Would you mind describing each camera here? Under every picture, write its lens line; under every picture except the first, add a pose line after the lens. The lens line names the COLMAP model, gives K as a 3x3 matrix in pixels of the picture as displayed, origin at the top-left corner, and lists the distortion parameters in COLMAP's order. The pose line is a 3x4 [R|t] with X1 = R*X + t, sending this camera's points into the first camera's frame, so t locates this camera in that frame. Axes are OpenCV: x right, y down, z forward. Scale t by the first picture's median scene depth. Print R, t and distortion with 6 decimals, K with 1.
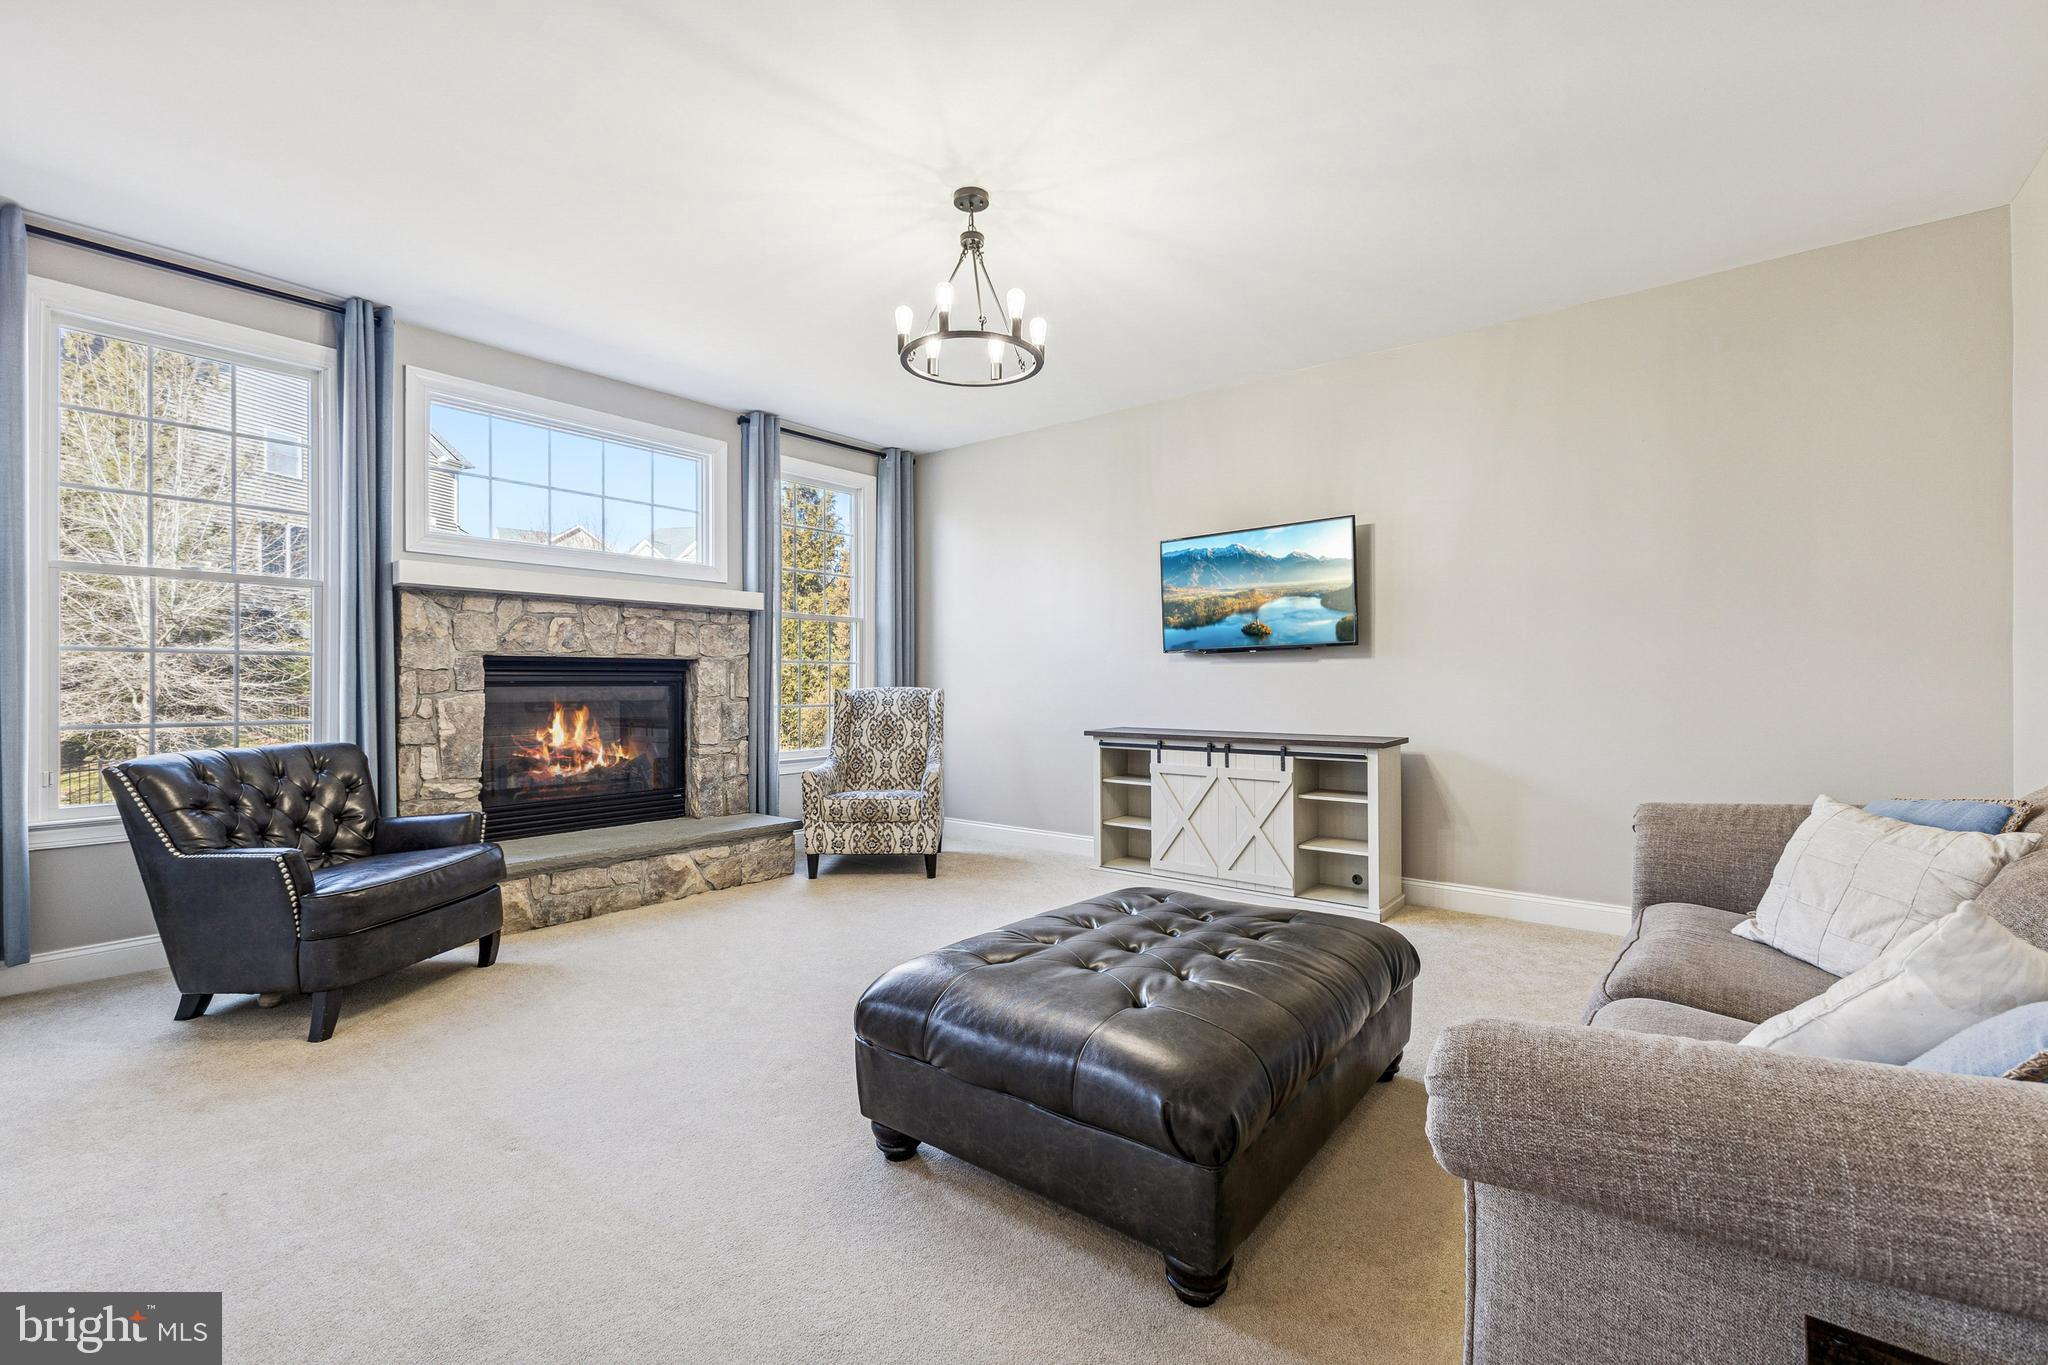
lens RADIAL K [[885.6, 0, 1023.8], [0, 885.6, 680.0], [0, 0, 1]] dist [0.005274, 0.000402]
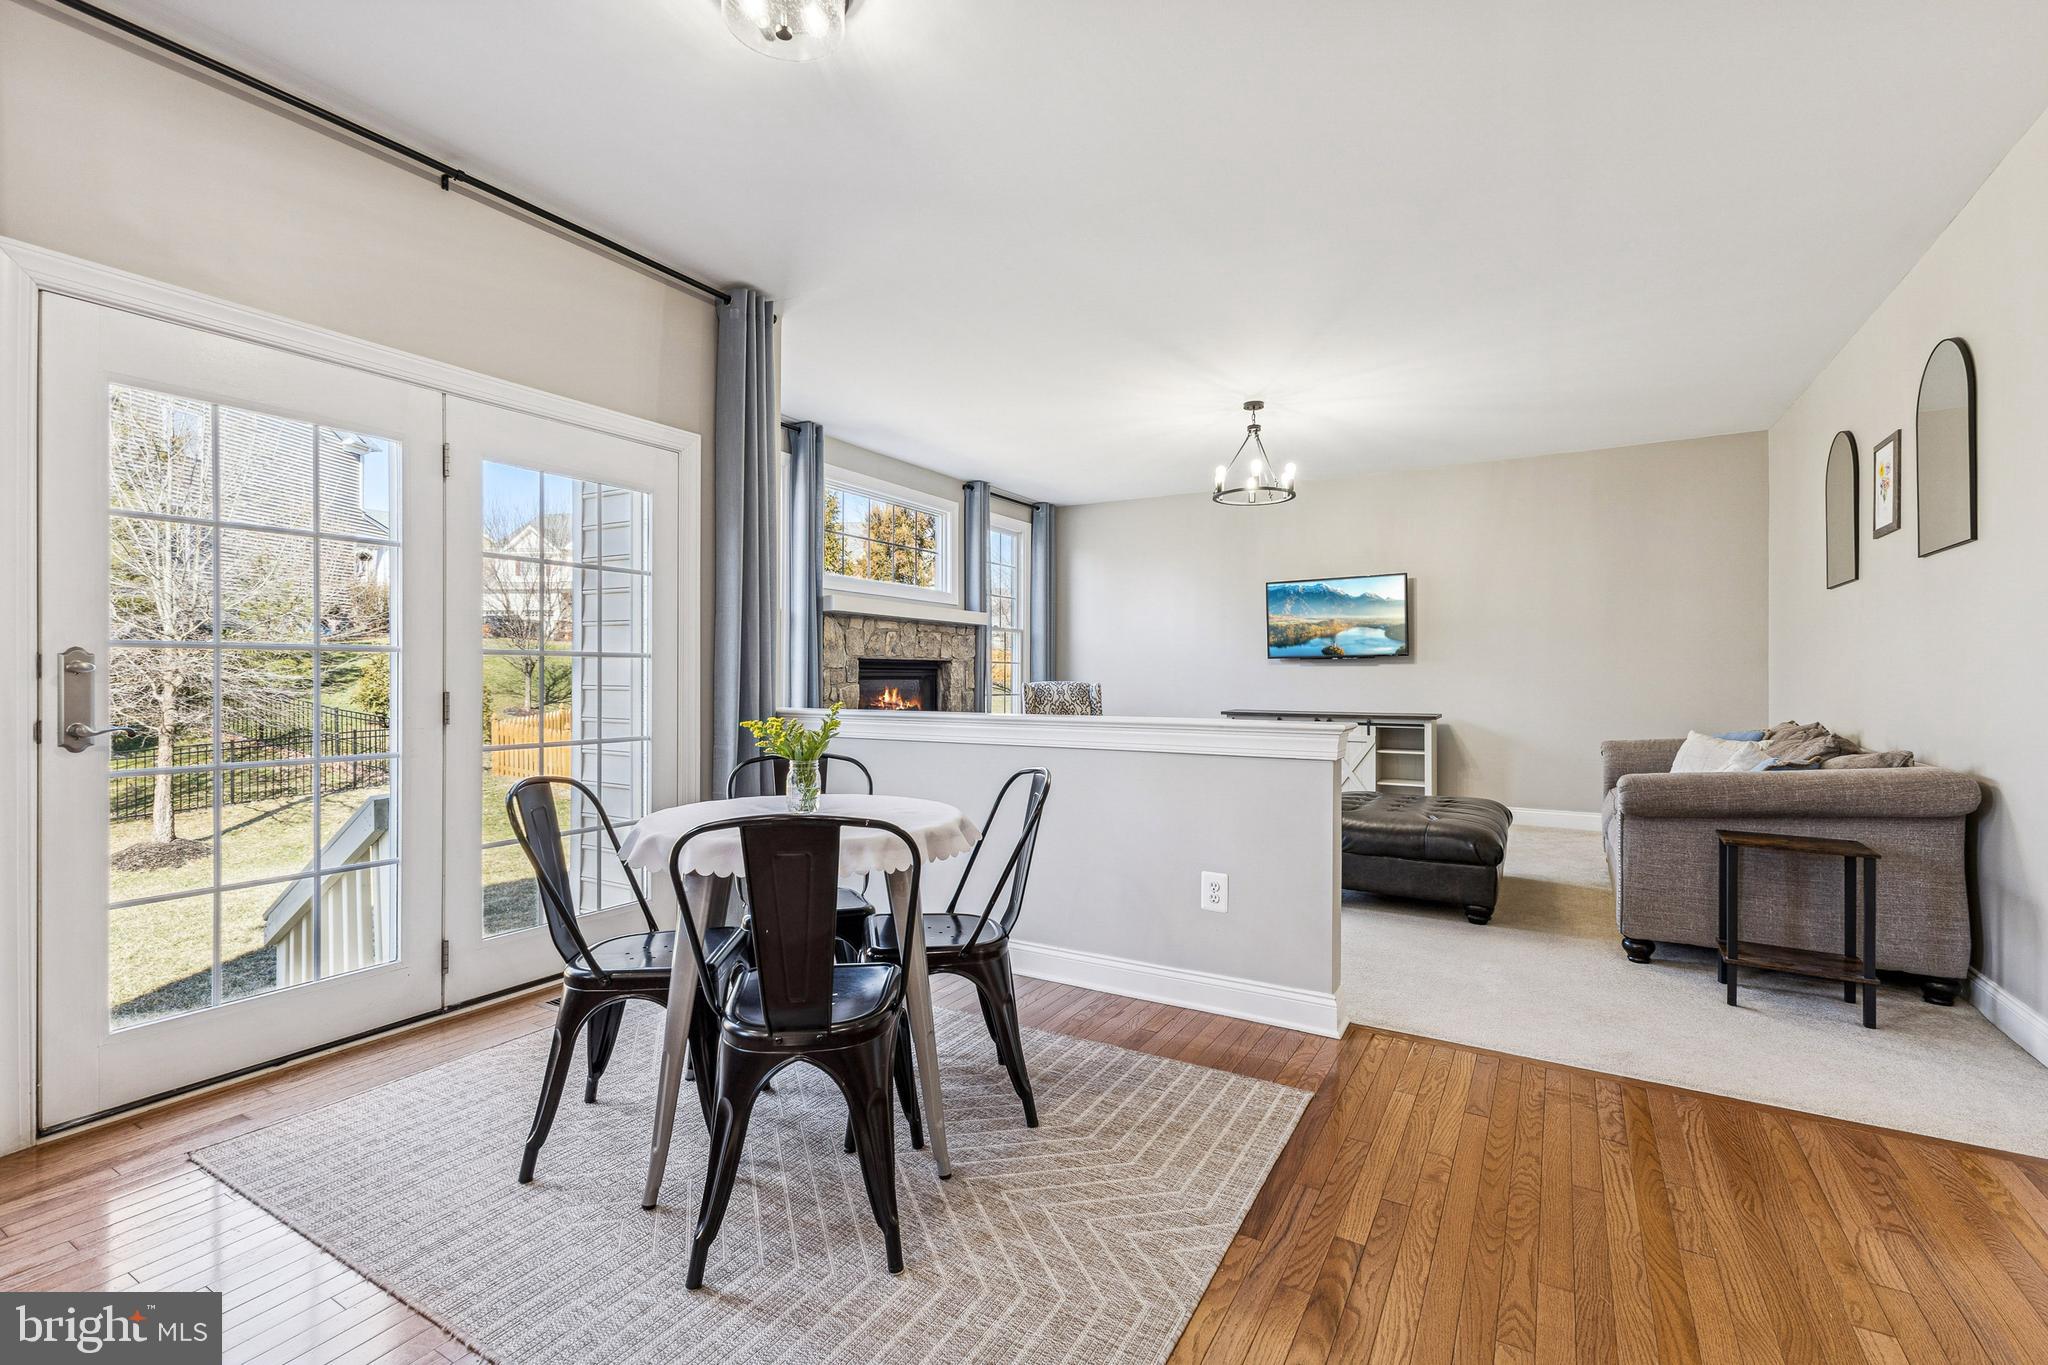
lens RADIAL K [[893.6, 0, 1028.4], [0, 893.6, 670.2], [0, 0, 1]] dist [0.002346, 0.000044]
pose [[0.990673, 0.005243, 0.136160, -0.491267], [-0.004552, 0.999975, -0.005389, -0.001365], [-0.136185, 0.004719, 0.990672, -0.462537]]
